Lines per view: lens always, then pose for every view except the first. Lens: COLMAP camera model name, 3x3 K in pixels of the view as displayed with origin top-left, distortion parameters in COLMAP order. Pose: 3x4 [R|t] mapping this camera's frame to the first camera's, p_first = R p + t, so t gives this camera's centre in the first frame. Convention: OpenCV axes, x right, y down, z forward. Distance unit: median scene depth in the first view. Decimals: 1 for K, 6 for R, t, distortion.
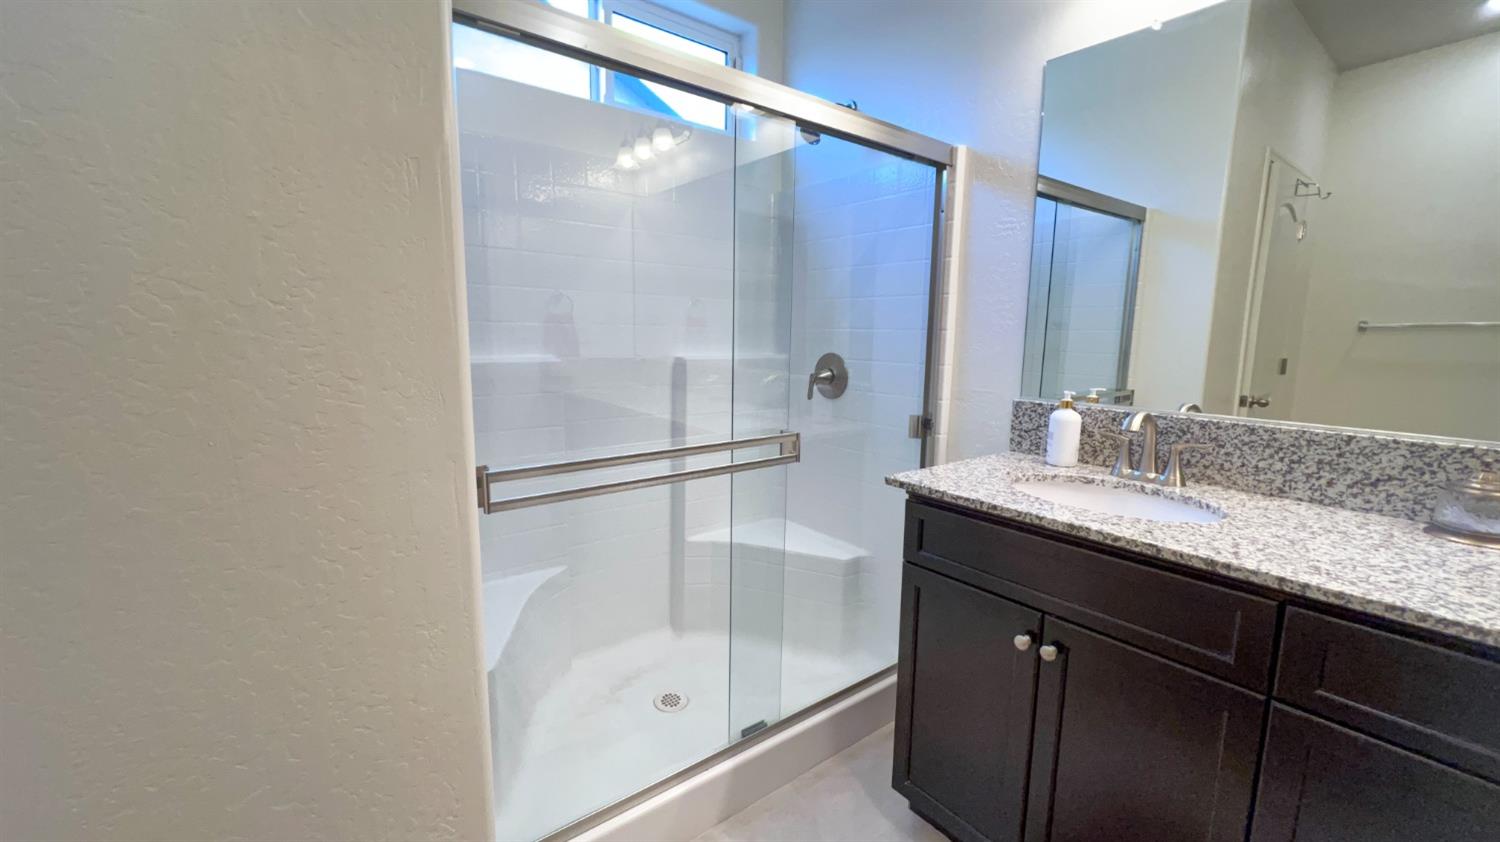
lens RADIAL K [[602.5, 0, 746.4], [0, 602.5, 416.0], [0, 0, 1]] dist [0.000887, -0.000287]
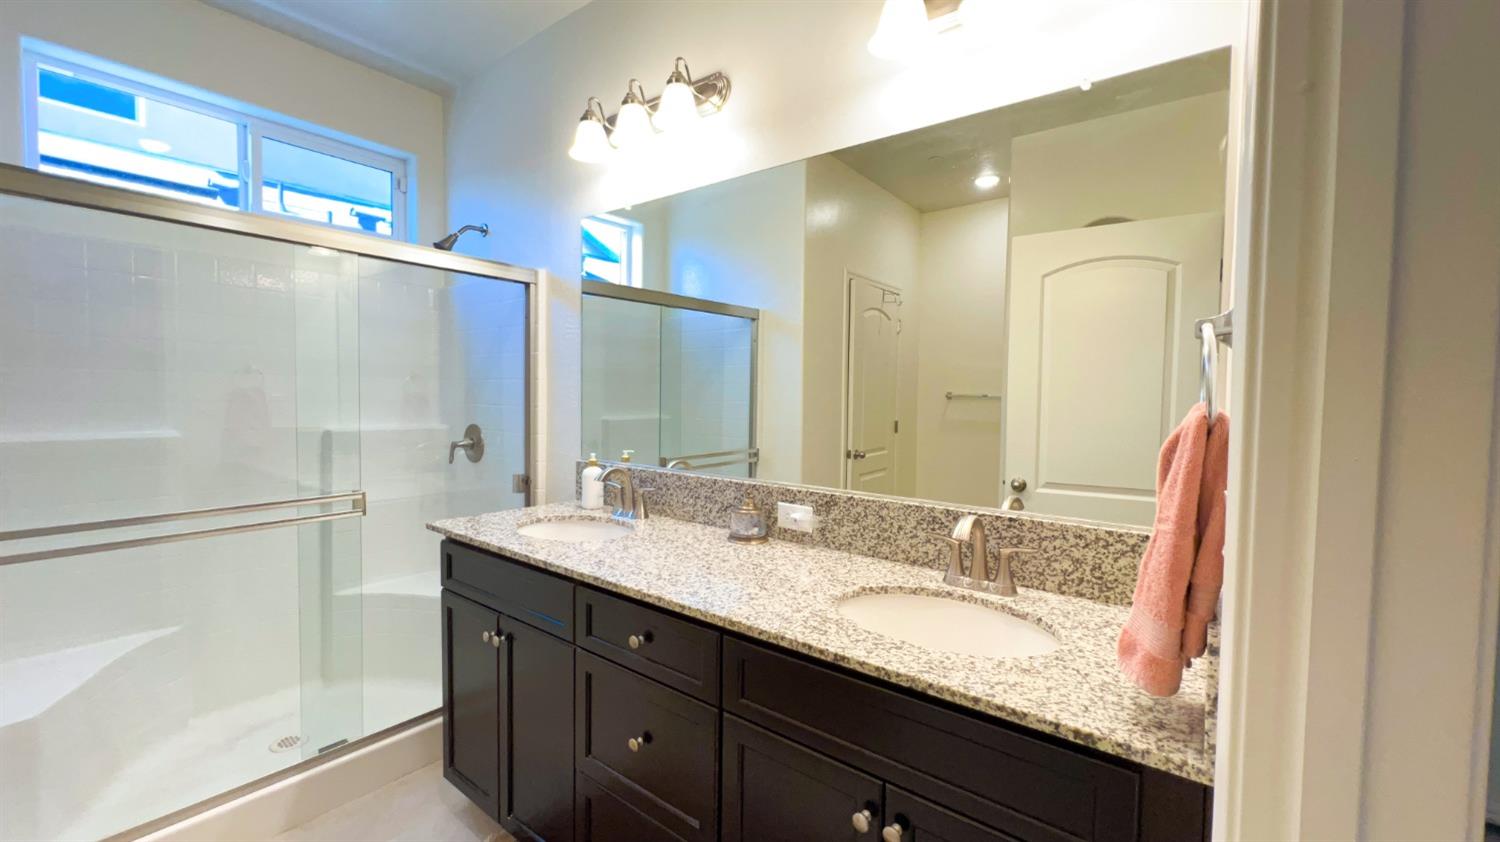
lens RADIAL K [[602.5, 0, 746.4], [0, 602.5, 416.0], [0, 0, 1]] dist [0.000887, -0.000287]
pose [[0.969439, -0.010604, 0.245102, 0.507287], [0.034540, 0.995014, -0.093567, 0.013351], [-0.242888, 0.099173, 0.964972, -0.391368]]
